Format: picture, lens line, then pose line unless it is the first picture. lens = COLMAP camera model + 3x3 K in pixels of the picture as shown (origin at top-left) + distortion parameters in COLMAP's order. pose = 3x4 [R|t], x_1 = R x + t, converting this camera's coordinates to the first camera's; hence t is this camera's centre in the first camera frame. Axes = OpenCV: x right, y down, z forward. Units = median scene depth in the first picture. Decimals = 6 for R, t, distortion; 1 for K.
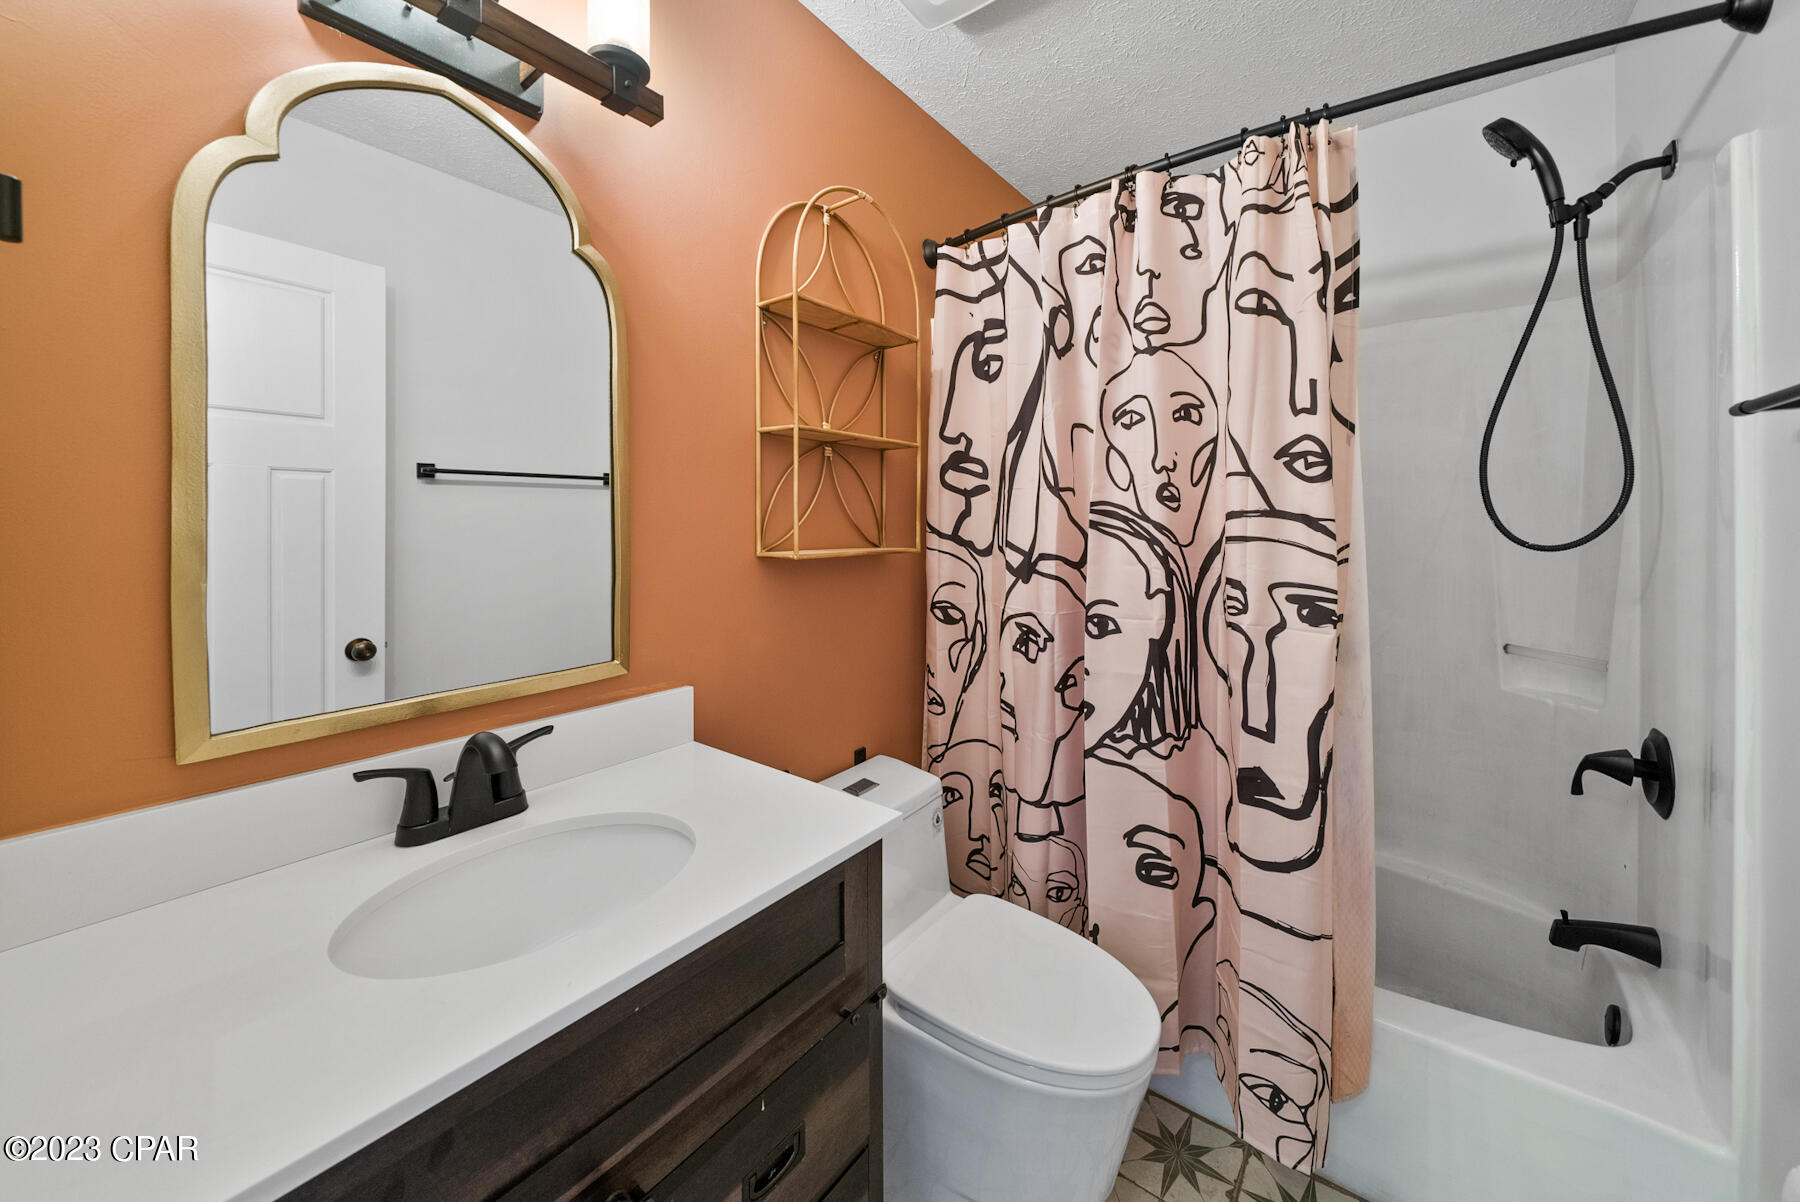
lens RADIAL K [[649.9, 0, 902.2], [0, 649.9, 528.4], [0, 0, 1]] dist [-0.000029, 0.000105]
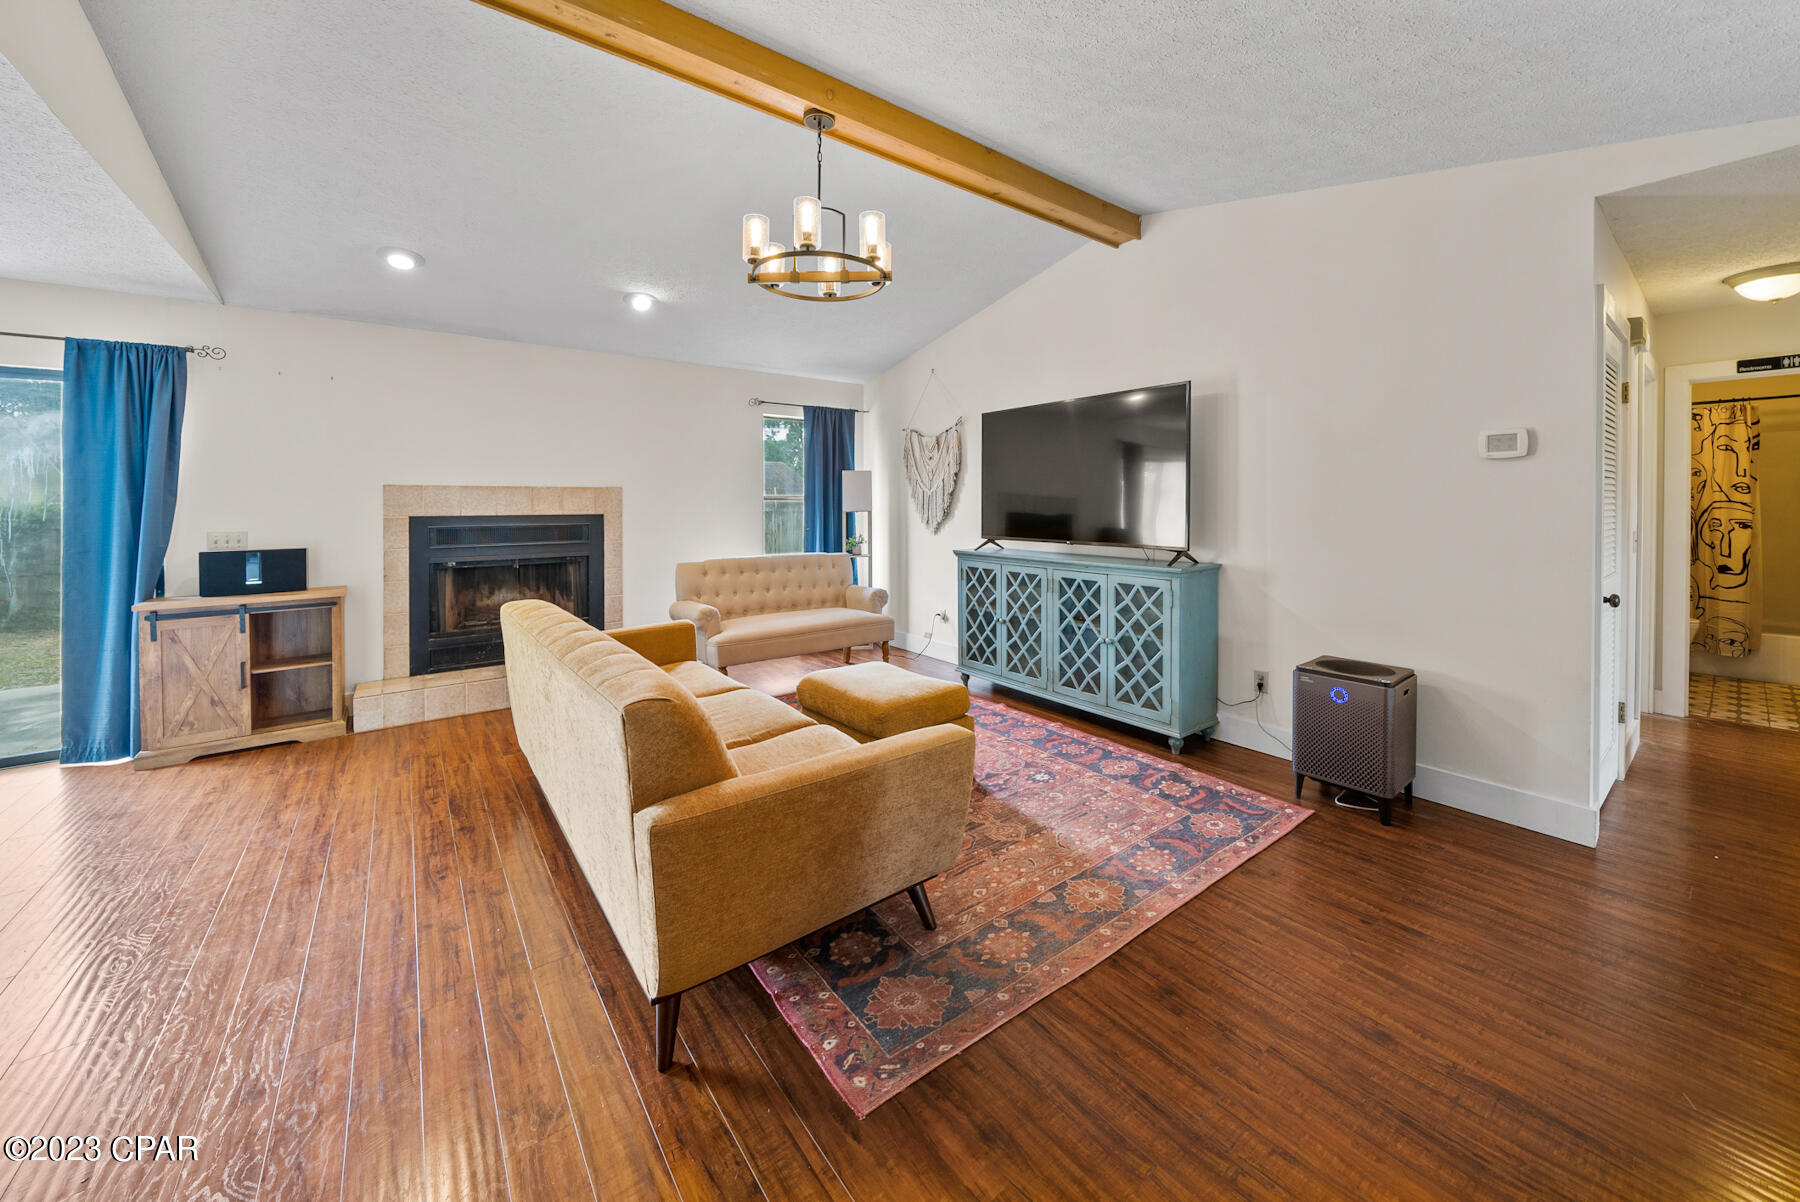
lens RADIAL K [[658.6, 0, 899.9], [0, 658.6, 507.8], [0, 0, 1]] dist [0.000314, 0.000068]
pose [[0.964647, 0.004628, -0.263506, -3.330047], [-0.002165, 0.999951, 0.009636, -0.012115], [0.263537, -0.008725, 0.964610, -4.309069]]
